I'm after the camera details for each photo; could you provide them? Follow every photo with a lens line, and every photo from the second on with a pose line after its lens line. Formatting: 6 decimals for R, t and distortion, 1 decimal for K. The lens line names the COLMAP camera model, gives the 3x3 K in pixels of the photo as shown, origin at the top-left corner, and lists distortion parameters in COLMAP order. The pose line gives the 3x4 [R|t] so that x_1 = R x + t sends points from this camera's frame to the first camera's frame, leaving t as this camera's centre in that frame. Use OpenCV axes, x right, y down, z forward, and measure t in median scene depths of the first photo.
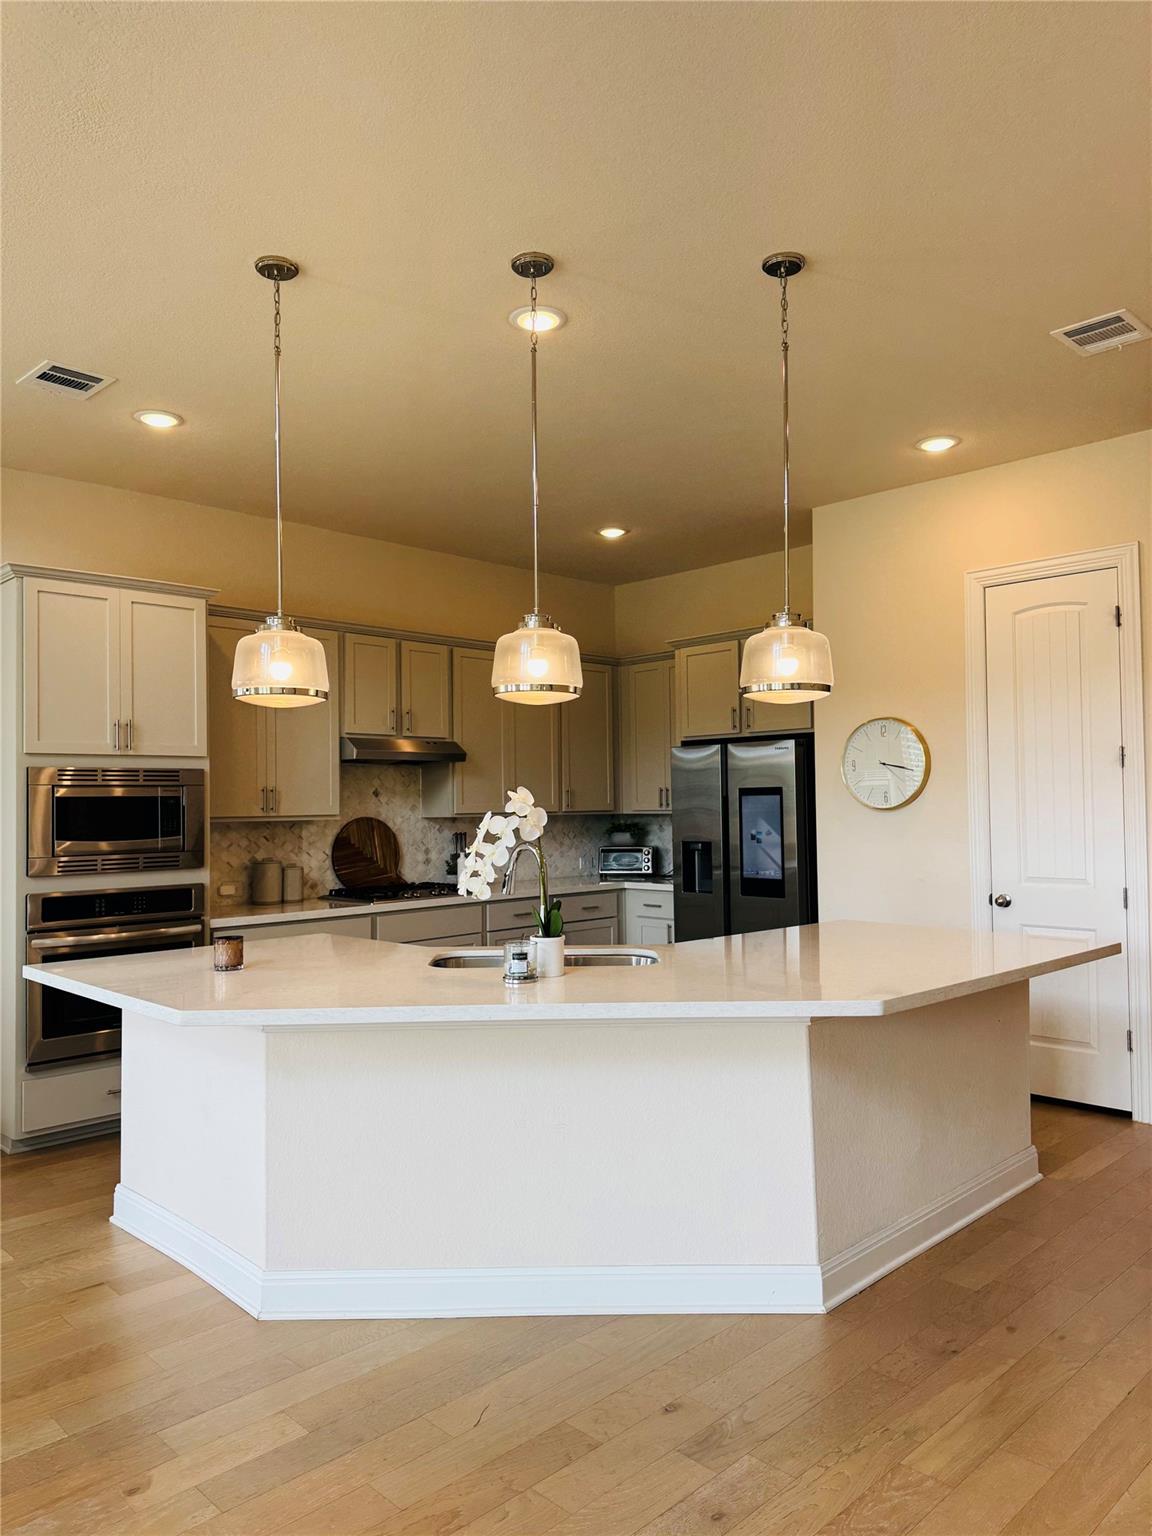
lens RADIAL K [[1072.0, 0, 576.0], [0, 1072.0, 768.0], [0, 0, 1]] dist [0.103239, -0.134576]
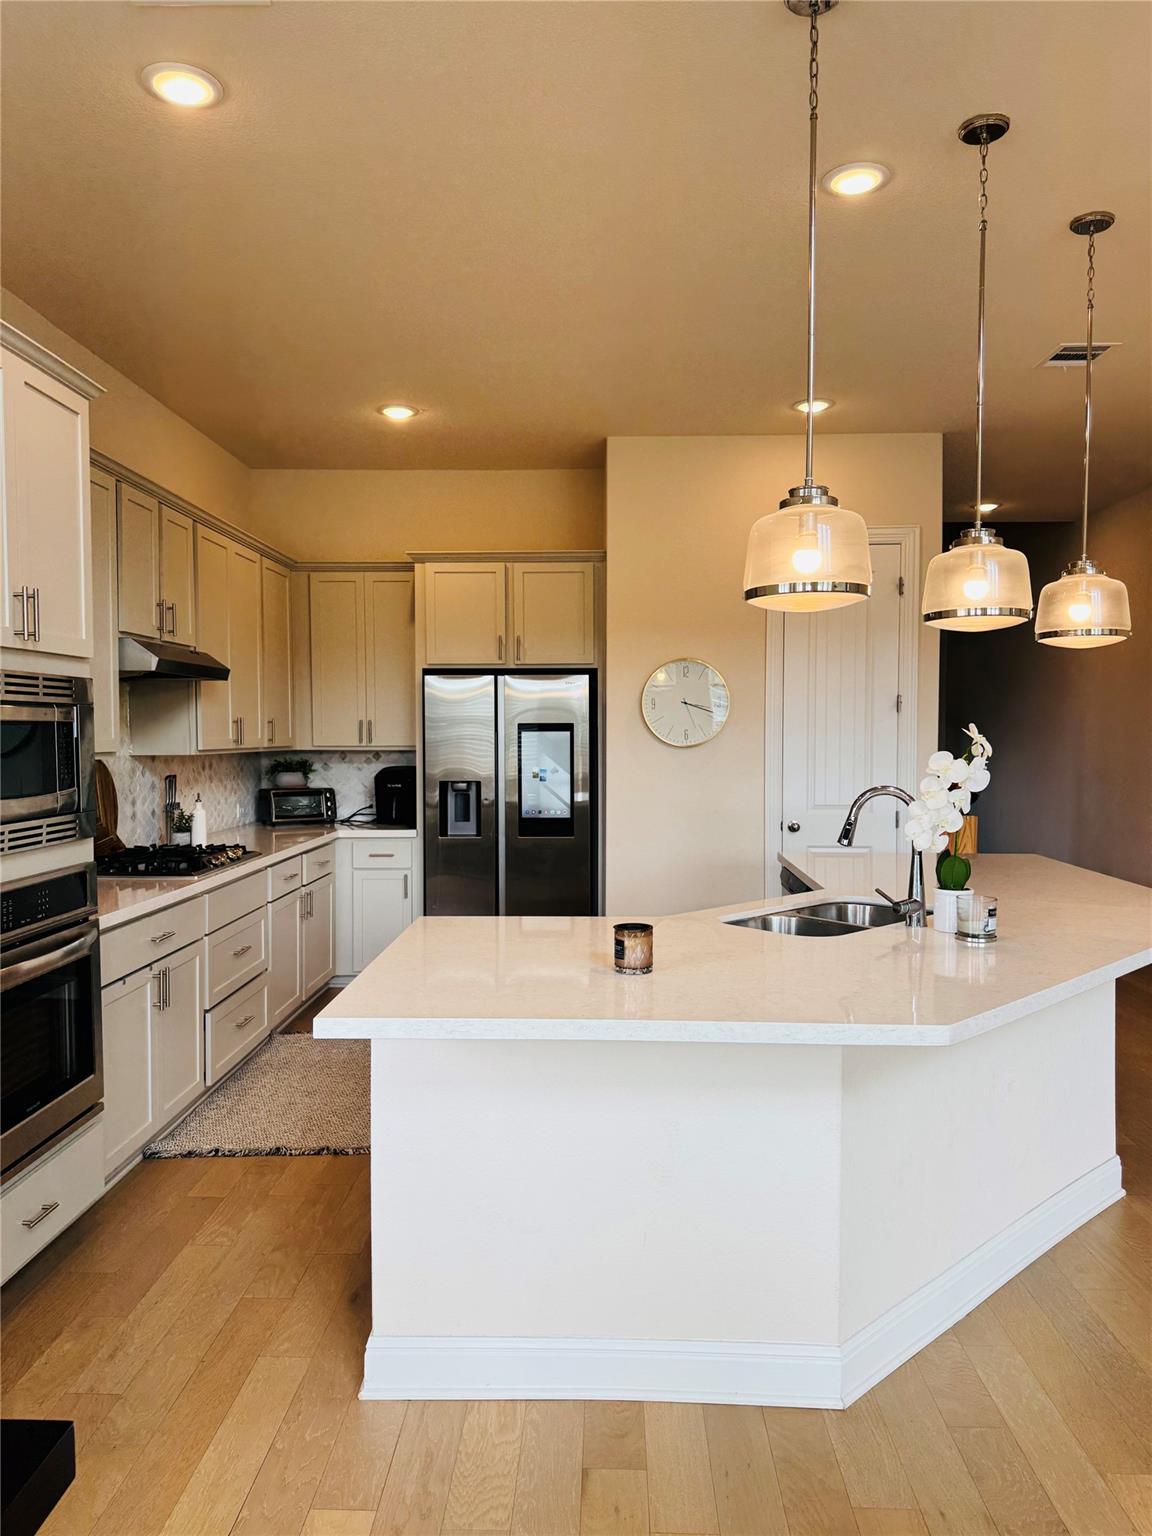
lens RADIAL K [[1072.0, 0, 576.0], [0, 1072.0, 768.0], [0, 0, 1]] dist [0.103239, -0.134576]
pose [[0.729311, -0.011167, 0.684091, -0.464735], [-0.030885, 0.998310, 0.049223, 0.010436], [-0.683485, -0.057027, 0.727734, 0.292252]]
